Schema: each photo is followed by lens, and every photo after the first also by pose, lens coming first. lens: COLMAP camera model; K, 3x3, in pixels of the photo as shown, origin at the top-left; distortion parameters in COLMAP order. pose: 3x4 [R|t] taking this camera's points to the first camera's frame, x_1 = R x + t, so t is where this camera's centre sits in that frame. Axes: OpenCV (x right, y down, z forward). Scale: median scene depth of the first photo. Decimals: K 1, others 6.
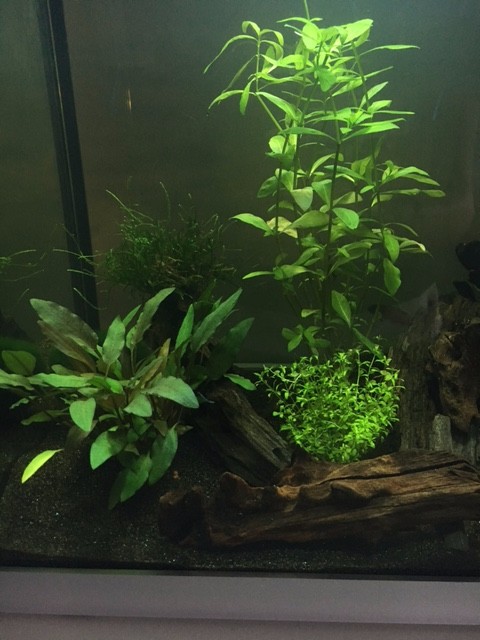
lens RADIAL K [[535.9, 0, 239.2], [0, 535.9, 318.5], [0, 0, 1]] dist [0.053966, -0.090951]
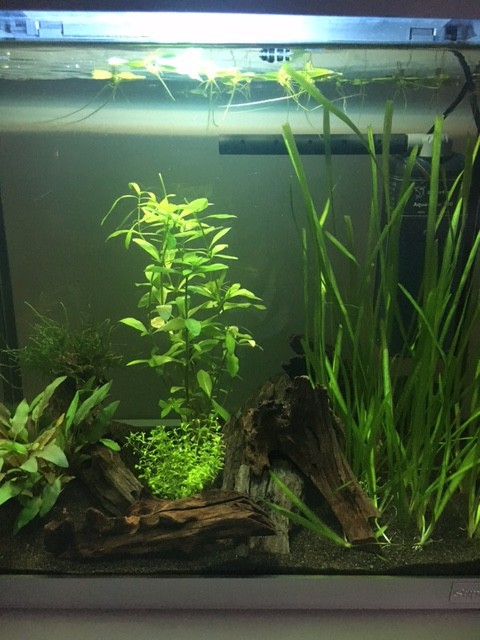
lens RADIAL K [[535.9, 0, 242.7], [0, 535.9, 320.2], [0, 0, 1]] dist [0.053966, -0.090951]
pose [[0.998081, 0.004935, 0.061729, 0.263924], [-0.001111, 0.998086, -0.061830, -0.125618], [-0.061916, 0.061643, 0.996176, -0.487355]]
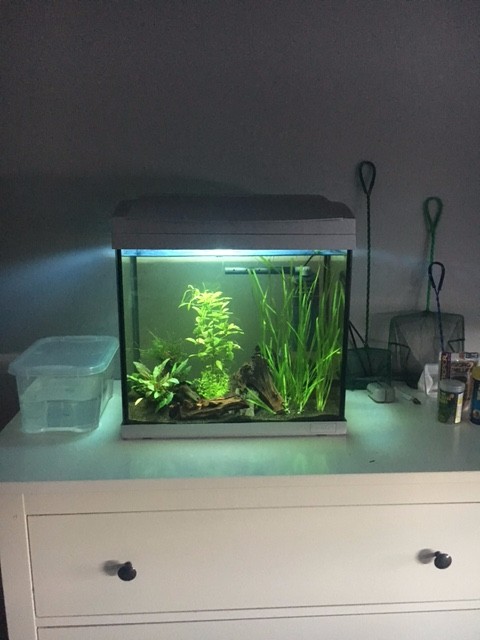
lens RADIAL K [[484.7, 0, 246.2], [0, 484.7, 322.8], [0, 0, 1]] dist [0.004342, 0.000070]
pose [[0.993277, -0.005621, 0.115621, 0.016346], [0.024724, 0.986074, -0.164459, 0.281475], [-0.113087, 0.166212, 0.979584, -2.577003]]
